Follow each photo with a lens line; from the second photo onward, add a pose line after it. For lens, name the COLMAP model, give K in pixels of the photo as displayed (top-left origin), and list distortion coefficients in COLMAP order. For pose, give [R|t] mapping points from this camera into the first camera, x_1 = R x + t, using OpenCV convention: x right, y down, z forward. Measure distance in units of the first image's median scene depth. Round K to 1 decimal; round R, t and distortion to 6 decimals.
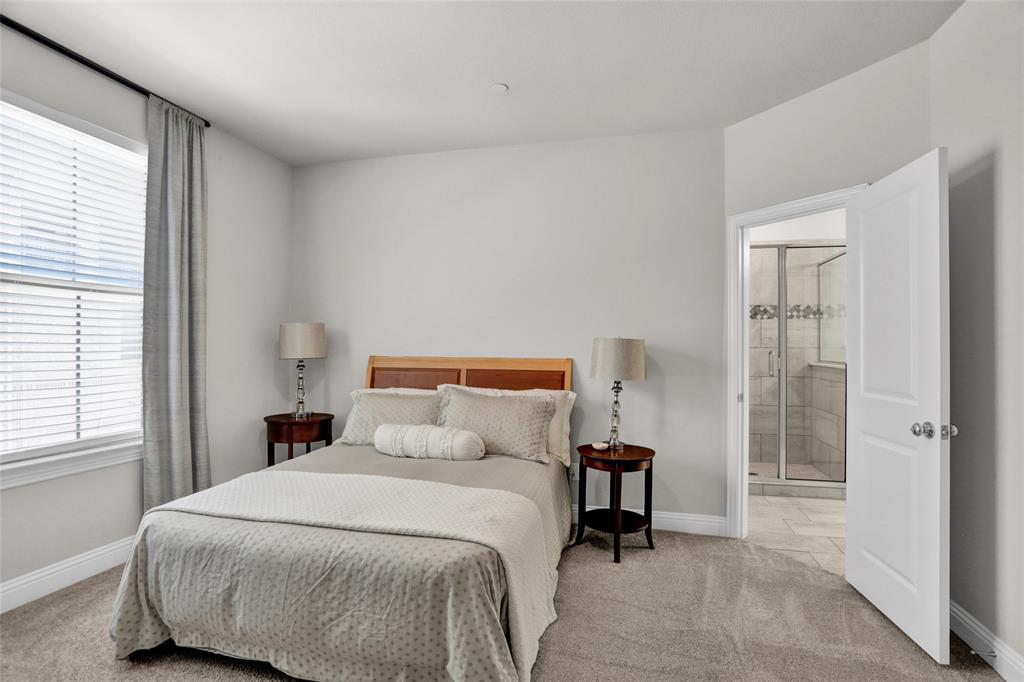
lens RADIAL K [[506.7, 0, 514.5], [0, 506.7, 345.5], [0, 0, 1]] dist [-0.076565, 0.039046]
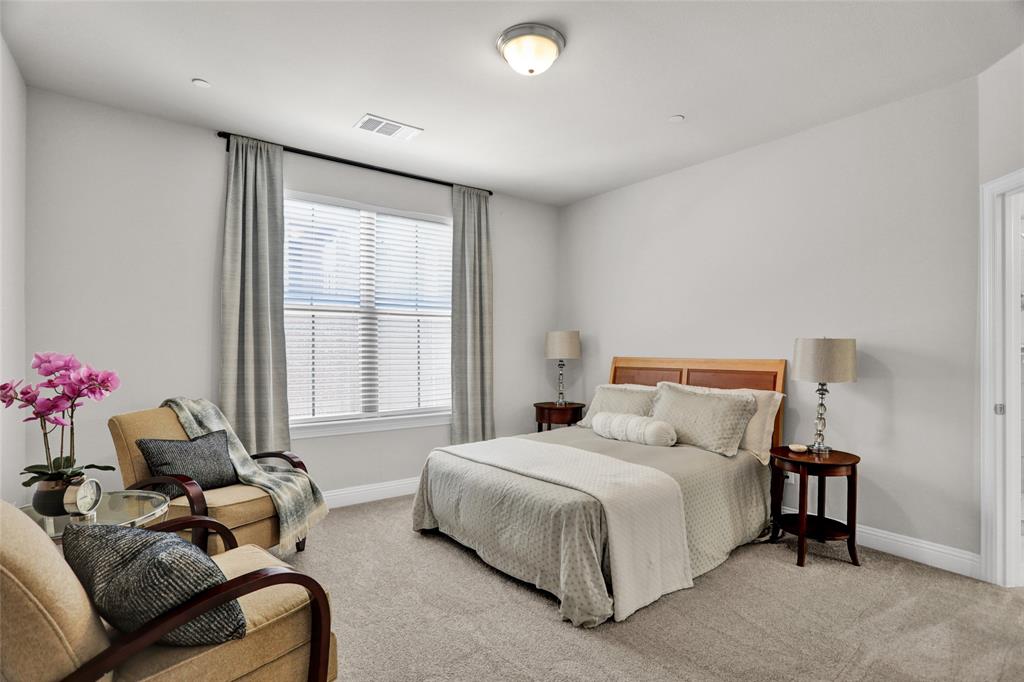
lens RADIAL K [[506.7, 0, 514.5], [0, 506.7, 345.5], [0, 0, 1]] dist [-0.076565, 0.039046]
pose [[0.783286, -0.012572, -0.621534, 0.348718], [0.009759, 0.999921, -0.007927, 0.001416], [0.621585, 0.000143, 0.783347, -0.104792]]
